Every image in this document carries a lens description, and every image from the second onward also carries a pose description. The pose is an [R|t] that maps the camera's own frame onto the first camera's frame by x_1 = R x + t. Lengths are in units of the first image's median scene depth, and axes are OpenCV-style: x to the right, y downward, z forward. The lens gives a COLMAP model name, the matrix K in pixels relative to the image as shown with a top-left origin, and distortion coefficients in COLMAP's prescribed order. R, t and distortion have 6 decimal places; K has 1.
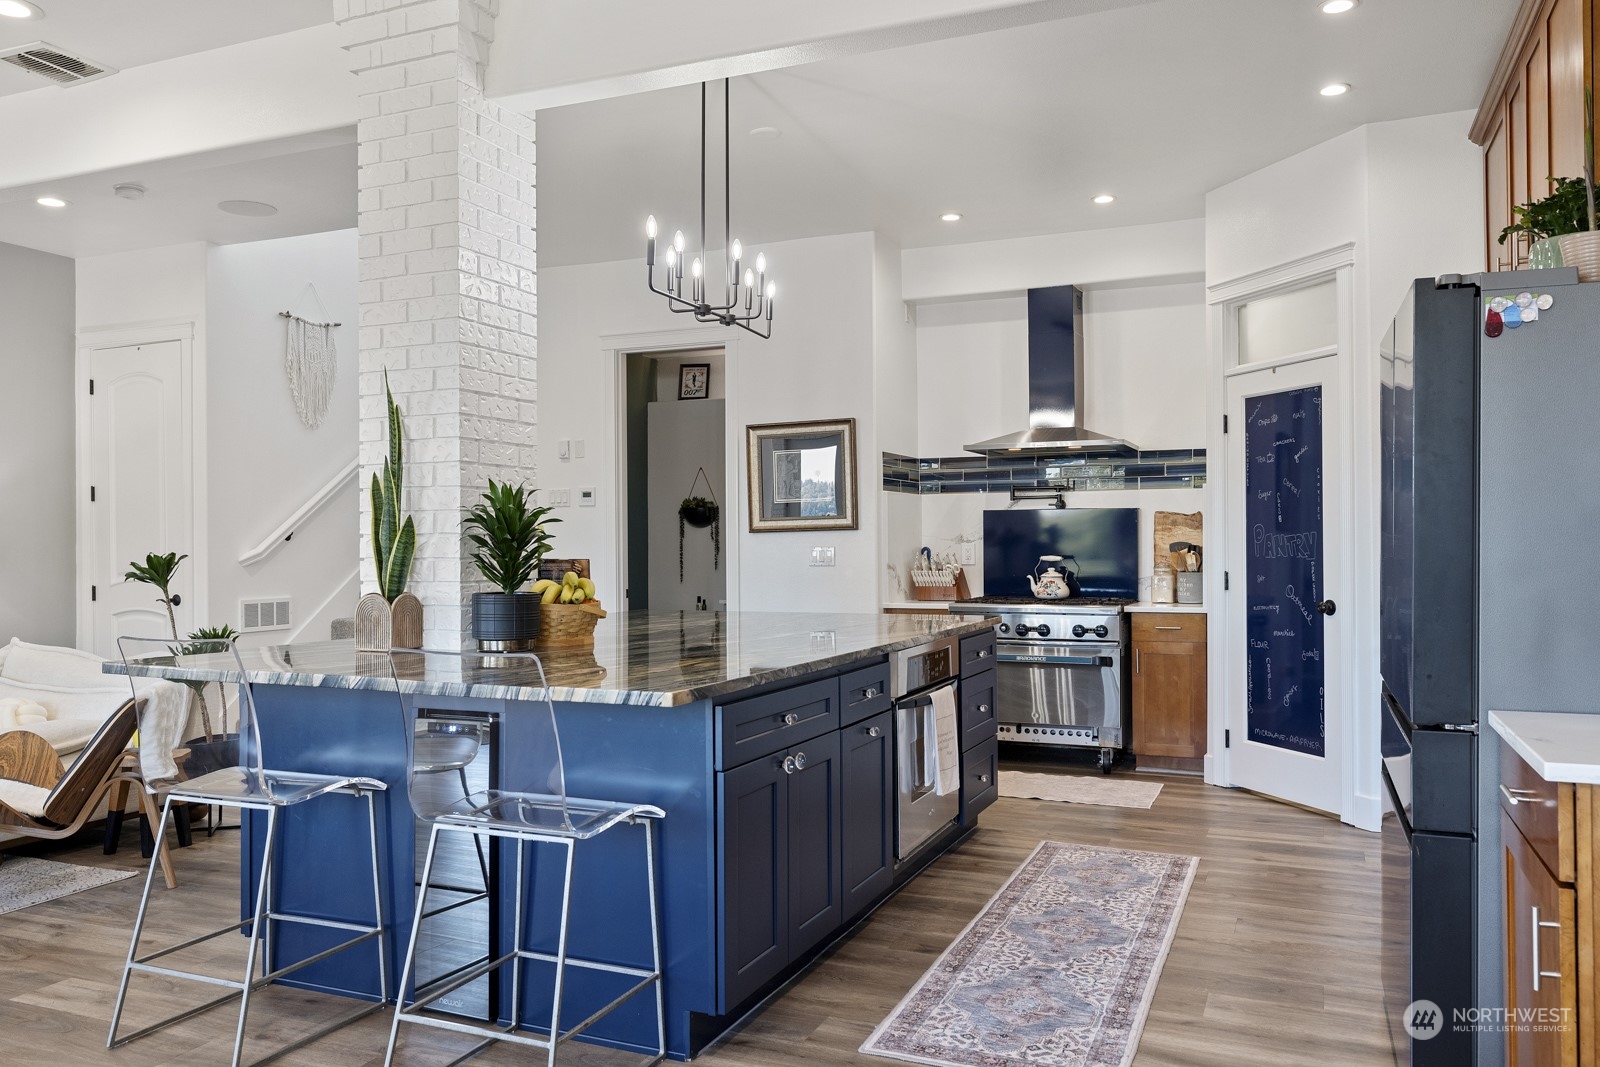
lens RADIAL K [[1211.3, 0, 809.6], [0, 1211.3, 535.1], [0, 0, 1]] dist [0.004082, 0.001766]
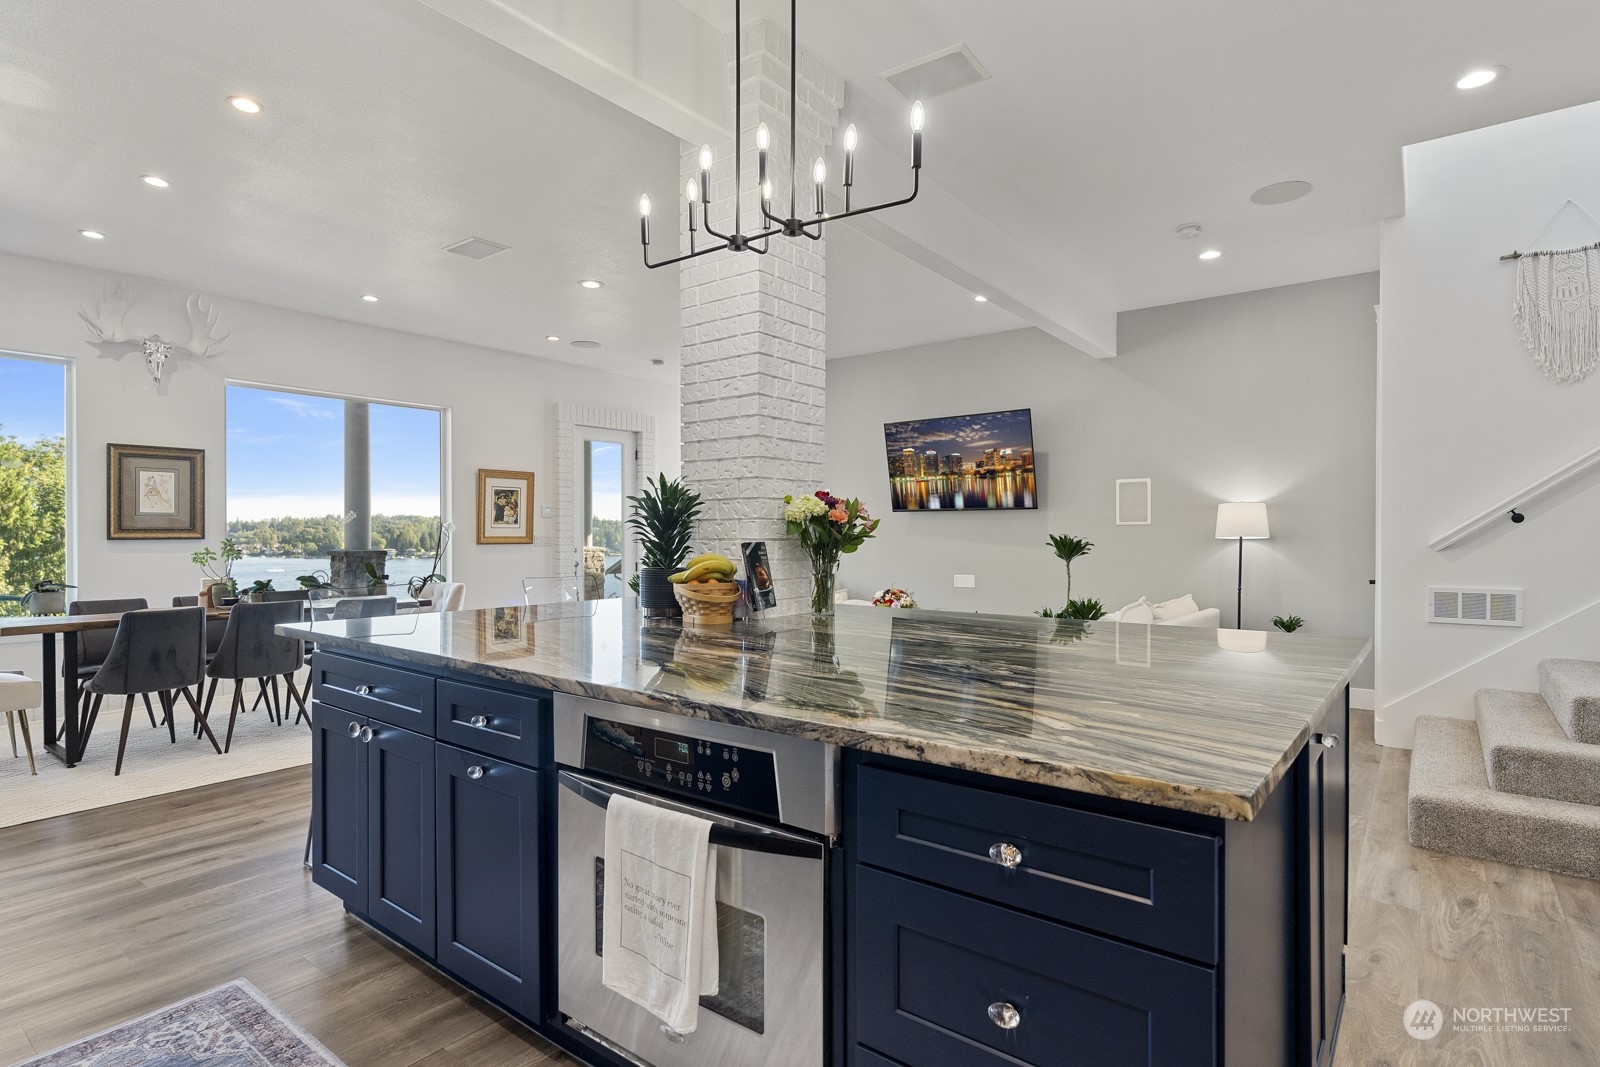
lens RADIAL K [[820.1, 0, 796.9], [0, 820.1, 532.2], [0, 0, 1]] dist [-0.007243, 0.003495]
pose [[-0.256989, 0.004899, -0.966402, 0.267894], [0.008891, 0.999957, 0.002705, 0.005665], [0.966373, -0.007897, -0.257022, 0.710427]]
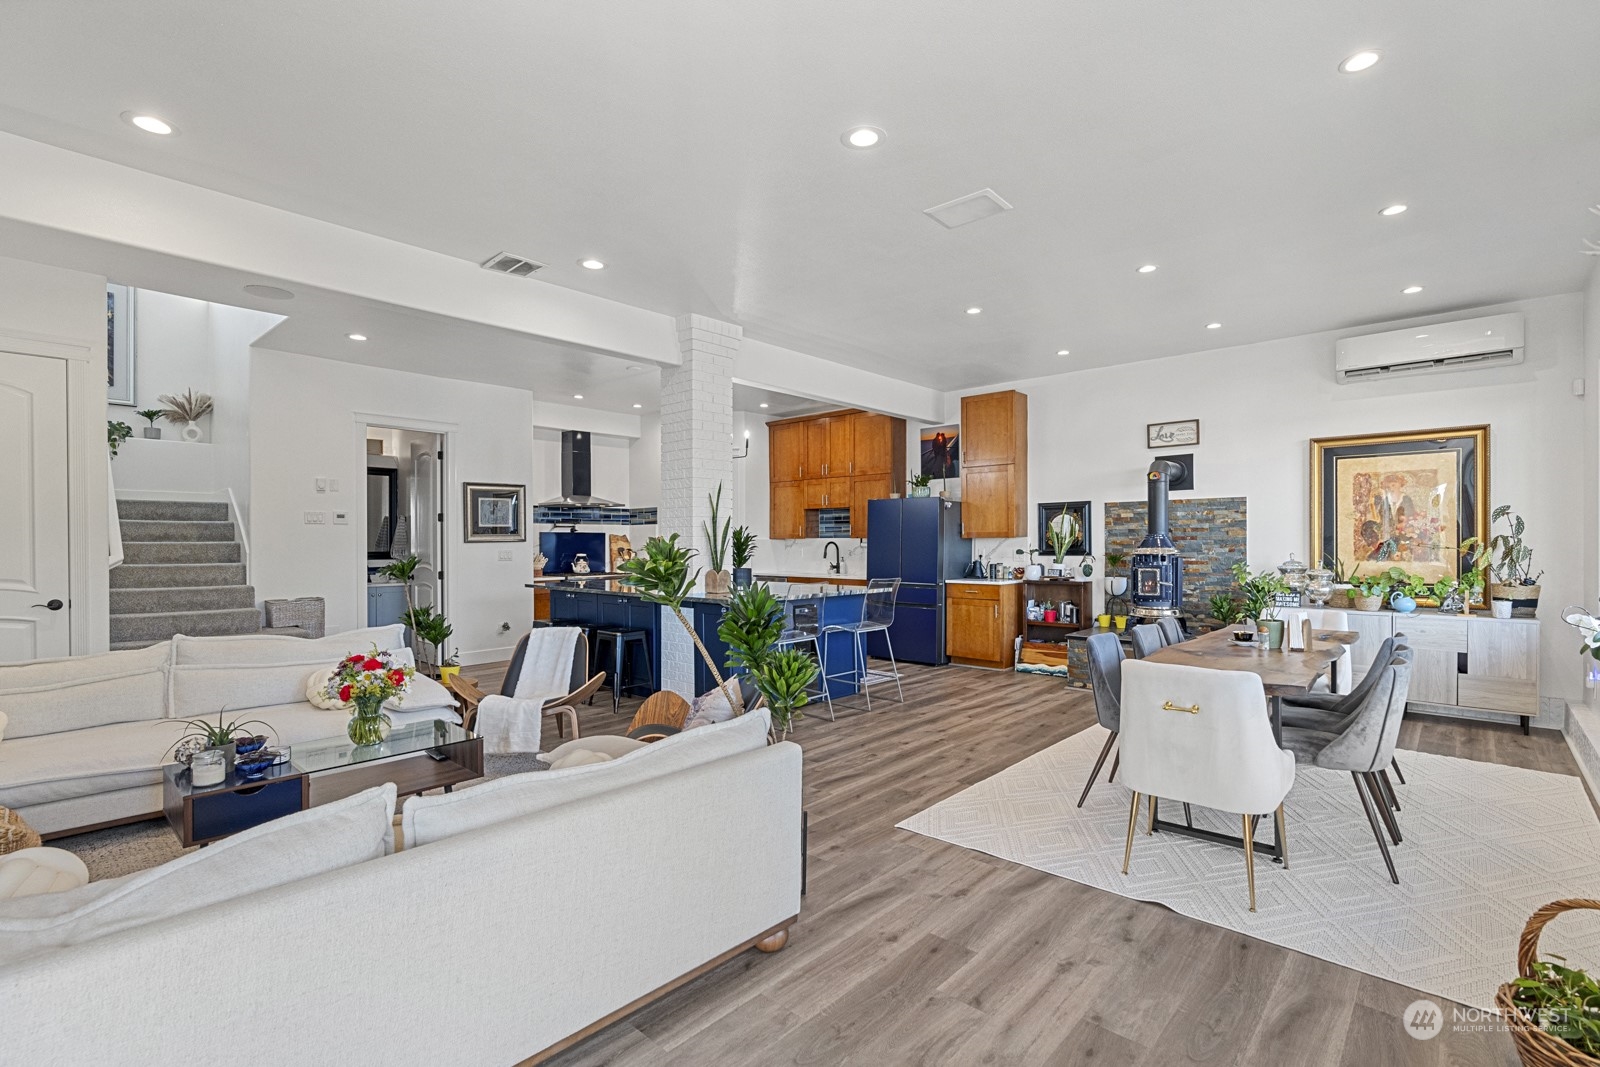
lens RADIAL K [[732.7, 0, 791.8], [0, 732.7, 538.3], [0, 0, 1]] dist [0.001448, 0.000111]
pose [[0.327275, 0.009275, 0.944884, -0.937292], [-0.005865, 0.999953, -0.007784, -0.003078], [-0.944911, -0.002995, 0.327314, 0.200045]]
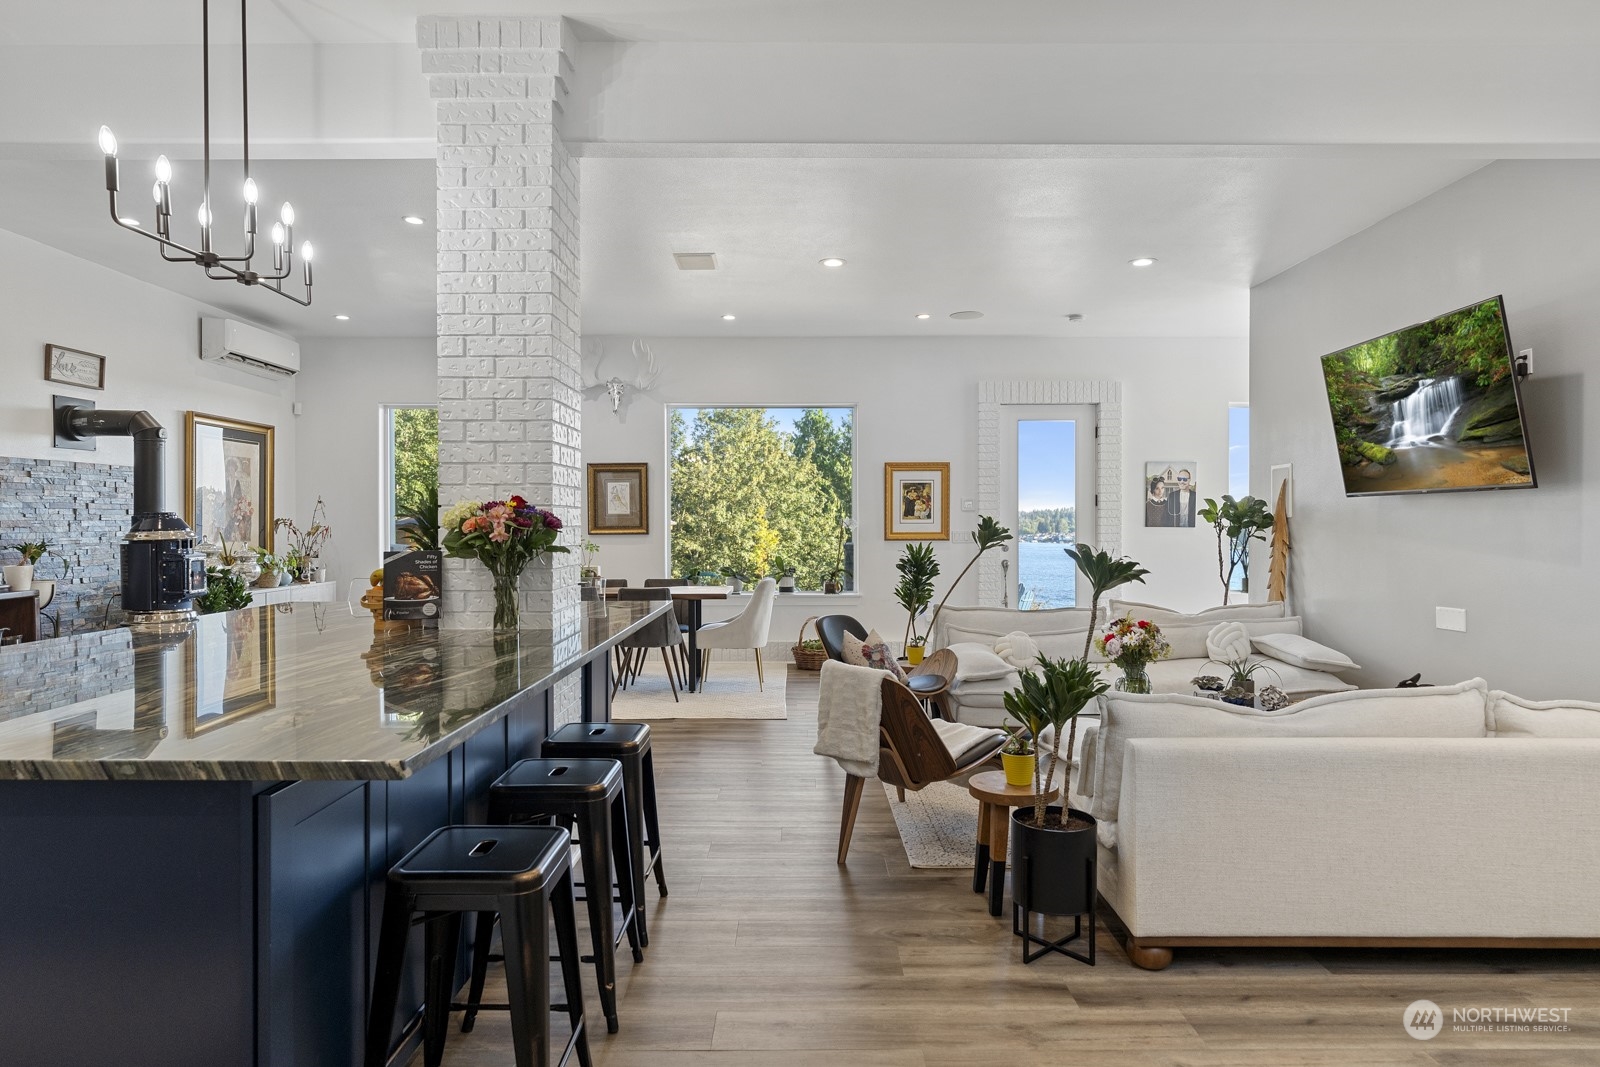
lens RADIAL K [[913.7, 0, 799.4], [0, 913.7, 532.6], [0, 0, 1]] dist [-0.004214, 0.002226]
pose [[-0.919048, 0.013707, -0.393906, -0.121155], [0.011980, 0.999905, 0.006844, 0.001520], [0.393962, 0.001571, -0.919125, 1.081234]]
